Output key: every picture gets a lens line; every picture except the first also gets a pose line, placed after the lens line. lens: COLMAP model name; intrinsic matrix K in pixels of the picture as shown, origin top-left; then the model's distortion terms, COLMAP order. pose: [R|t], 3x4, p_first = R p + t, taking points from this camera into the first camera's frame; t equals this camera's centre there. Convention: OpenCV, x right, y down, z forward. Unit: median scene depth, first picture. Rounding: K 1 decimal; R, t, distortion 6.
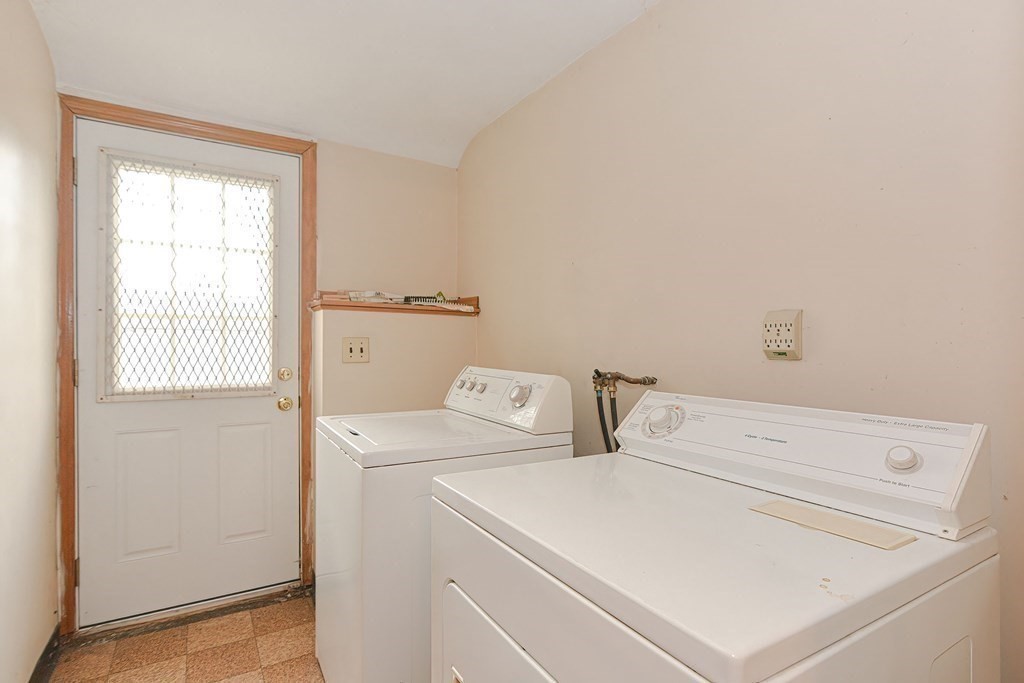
lens RADIAL K [[508.1, 0, 516.2], [0, 508.1, 340.6], [0, 0, 1]] dist [-0.015258, 0.010181]
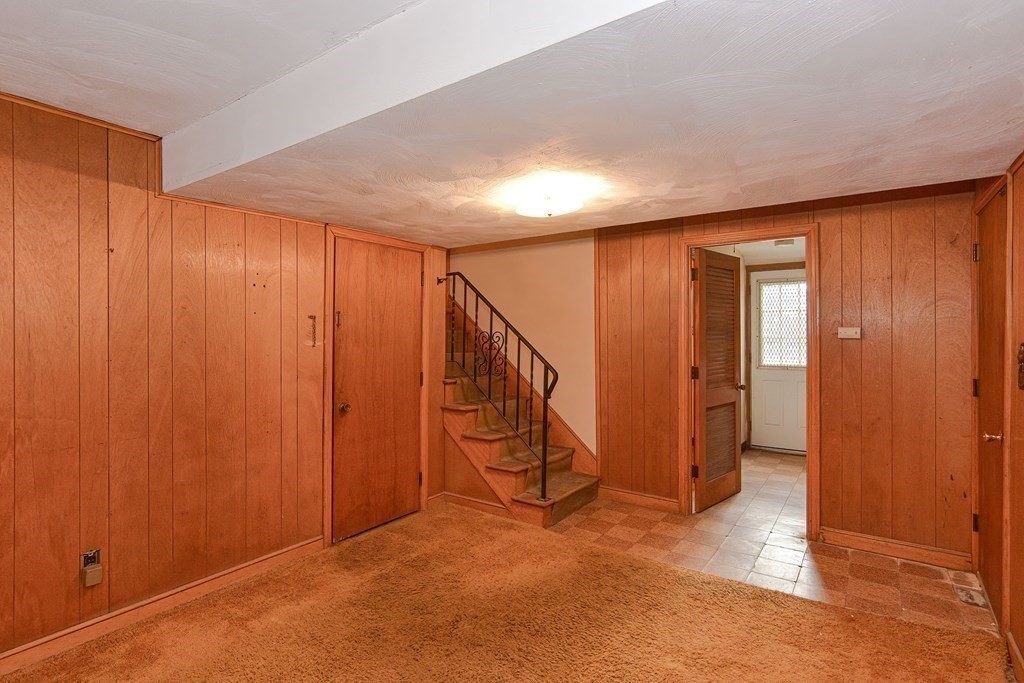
lens RADIAL K [[508.1, 0, 515.3], [0, 508.1, 341.3], [0, 0, 1]] dist [-0.015258, 0.010181]
pose [[0.400160, -0.005574, -0.916428, 1.258549], [0.000333, 0.999982, -0.005937, -0.016562], [0.916445, 0.002070, 0.400155, -1.406032]]
